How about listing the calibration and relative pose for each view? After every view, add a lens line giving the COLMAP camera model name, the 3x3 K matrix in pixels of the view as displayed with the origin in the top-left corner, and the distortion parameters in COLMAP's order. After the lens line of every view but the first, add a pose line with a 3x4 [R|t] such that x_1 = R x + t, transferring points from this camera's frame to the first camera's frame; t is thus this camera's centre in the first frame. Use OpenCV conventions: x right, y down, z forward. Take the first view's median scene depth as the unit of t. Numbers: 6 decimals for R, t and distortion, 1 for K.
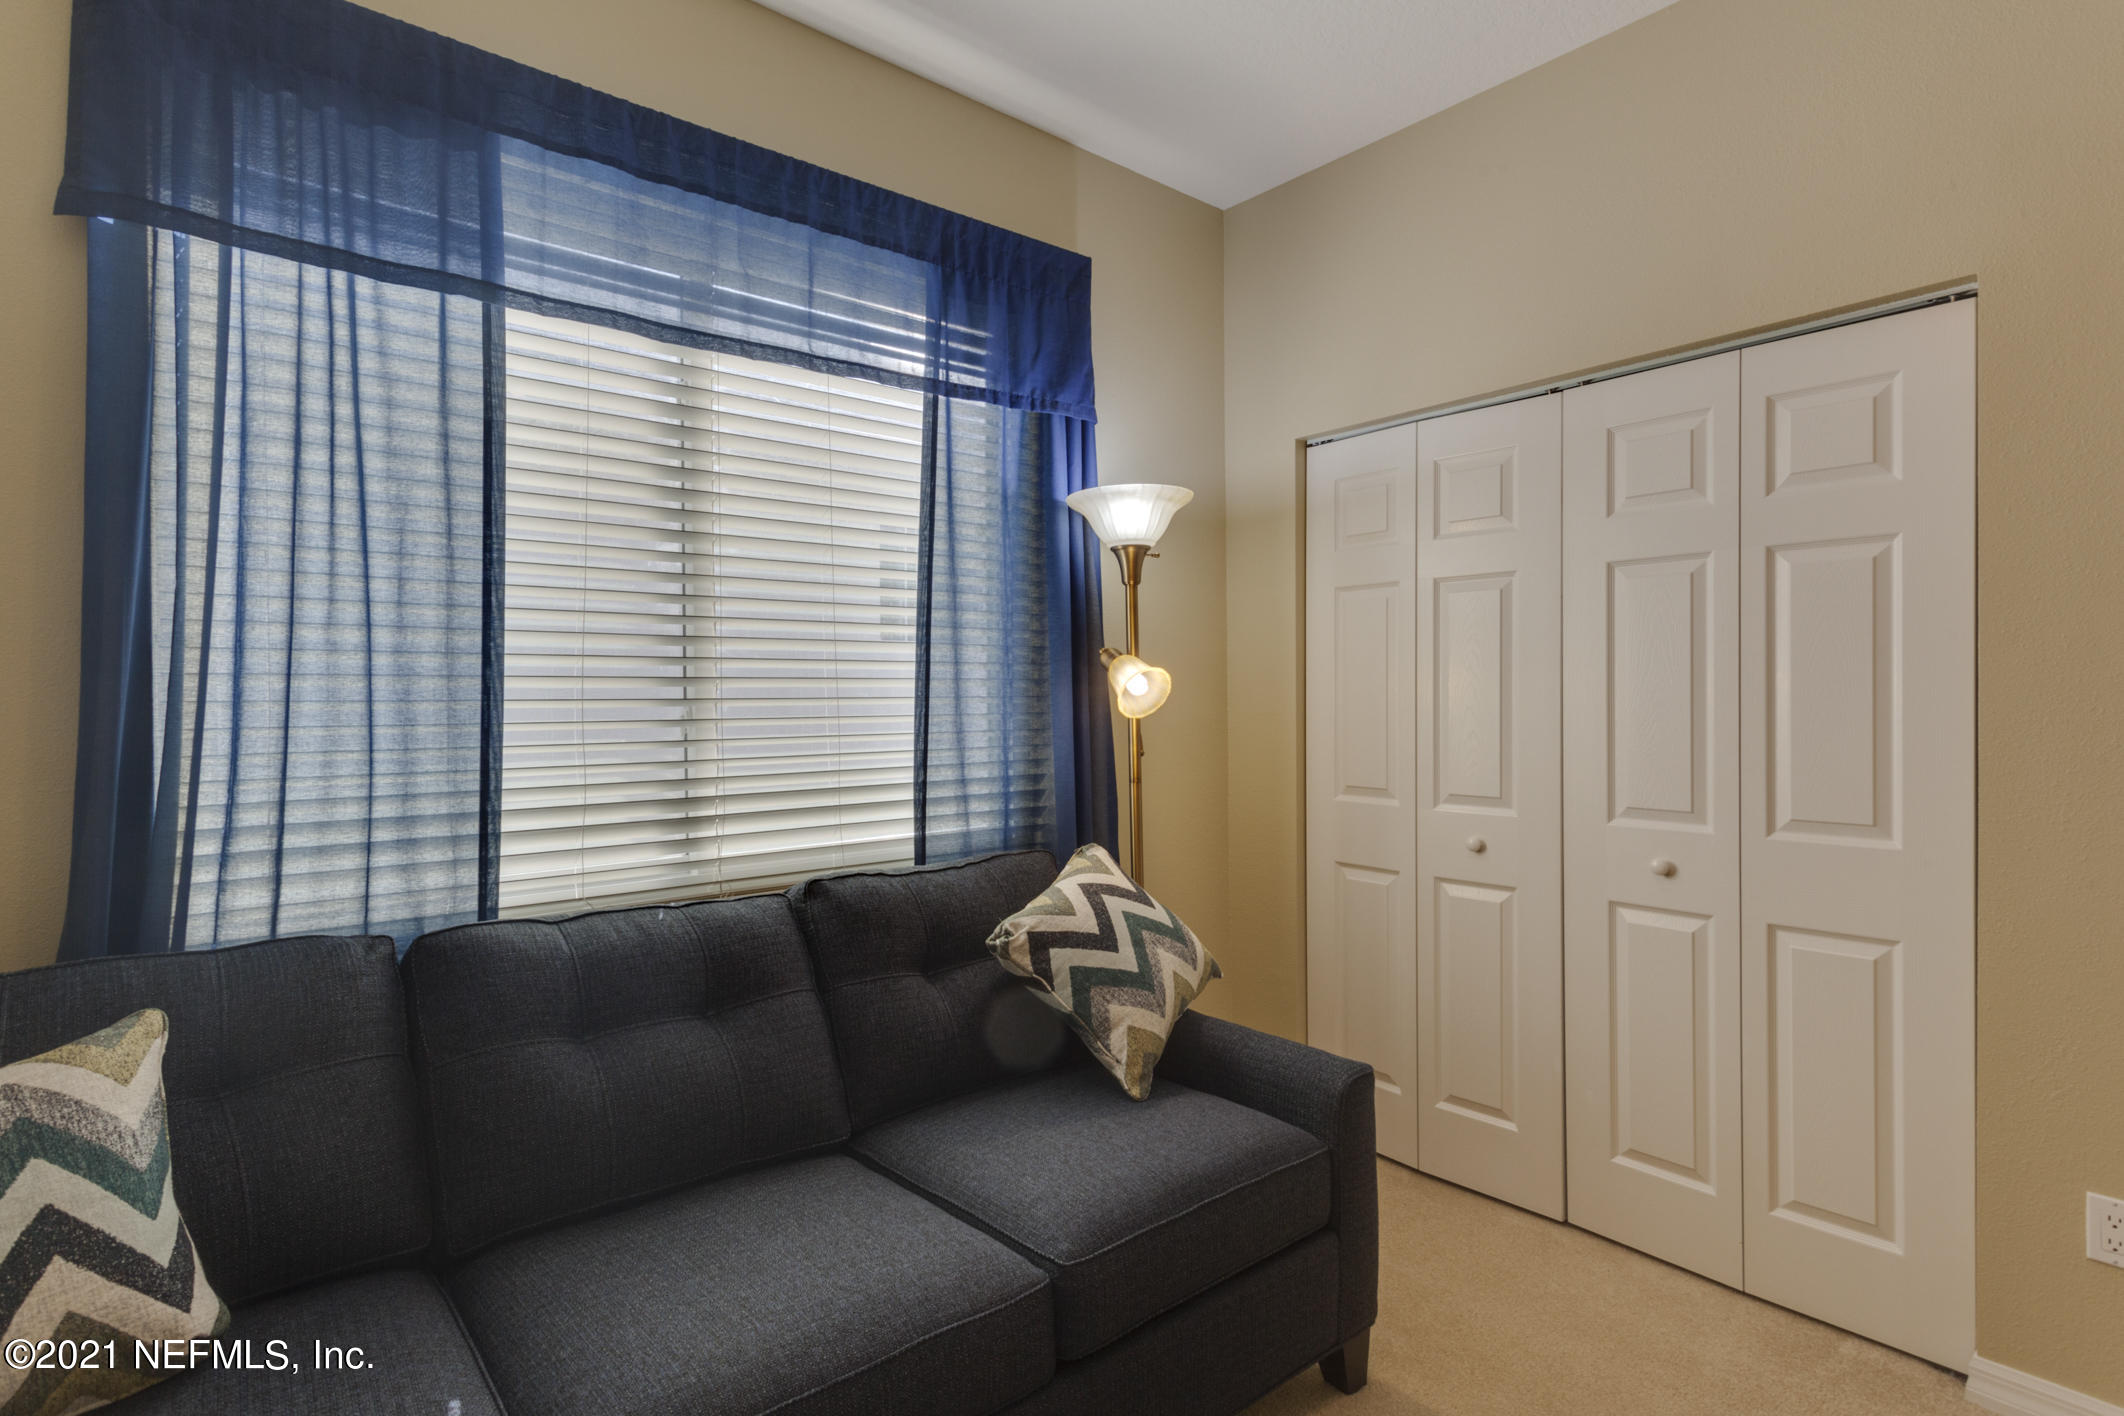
lens RADIAL K [[1076.1, 0, 1062.0], [0, 1076.1, 708.0], [0, 0, 1]] dist [0.133556, 0.000424]
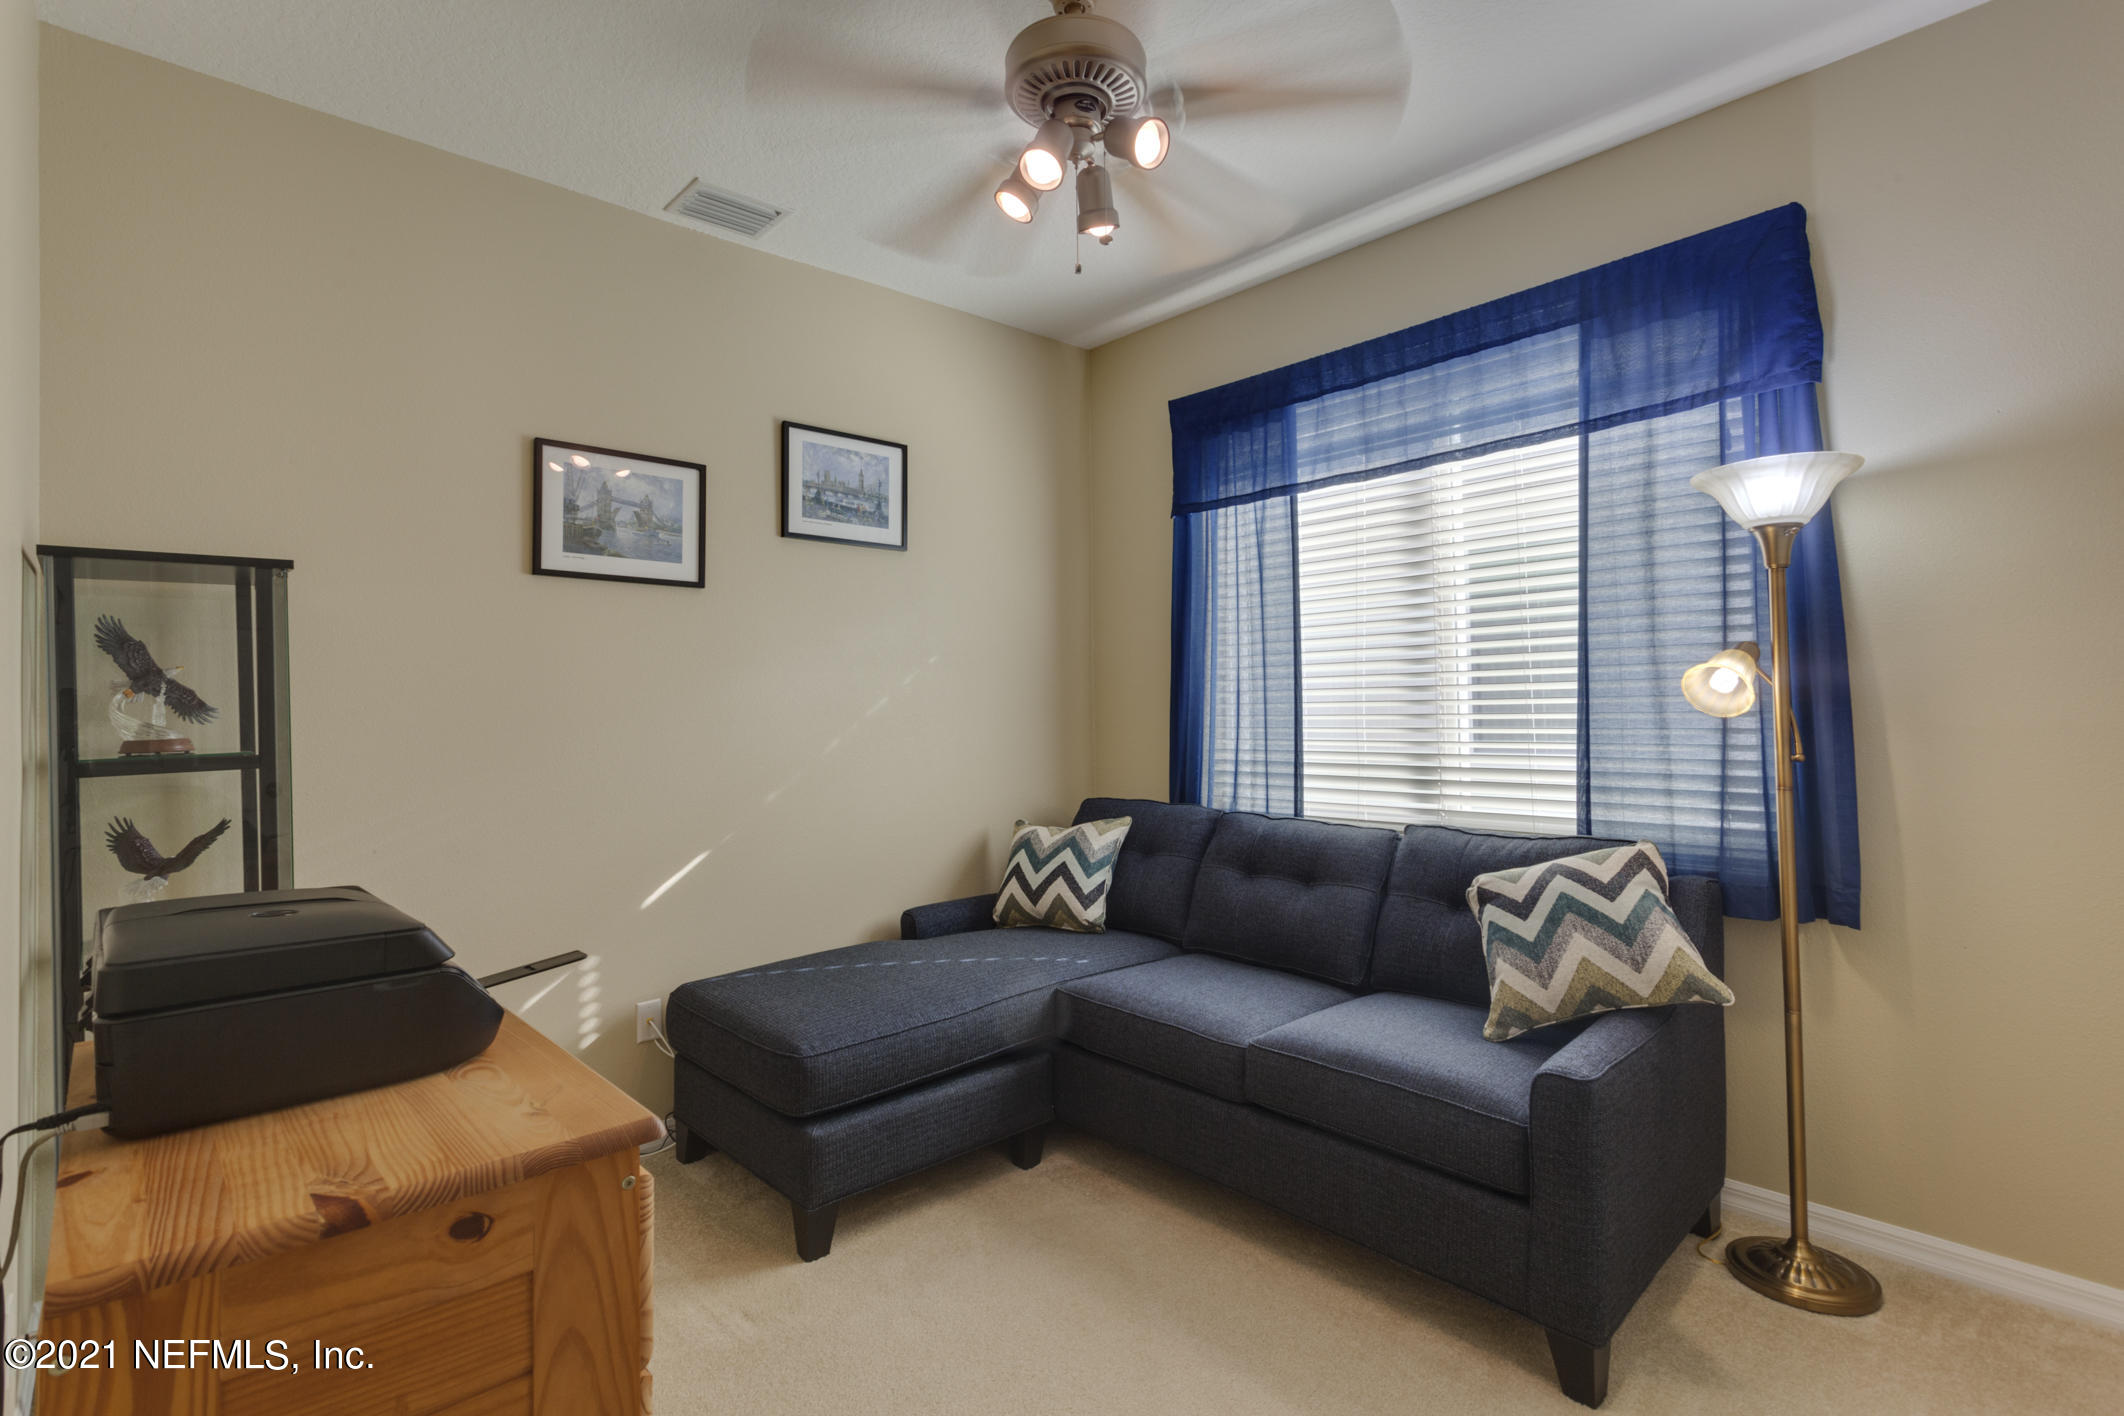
lens RADIAL K [[1050.8, 0, 1052.9], [0, 1050.8, 705.5], [0, 0, 1]] dist [-0.002522, 0.001472]
pose [[0.060752, 0.005502, -0.998138, 1.205353], [0.012273, 0.999905, 0.006259, -0.018381], [0.998077, -0.012631, 0.060678, 0.476809]]
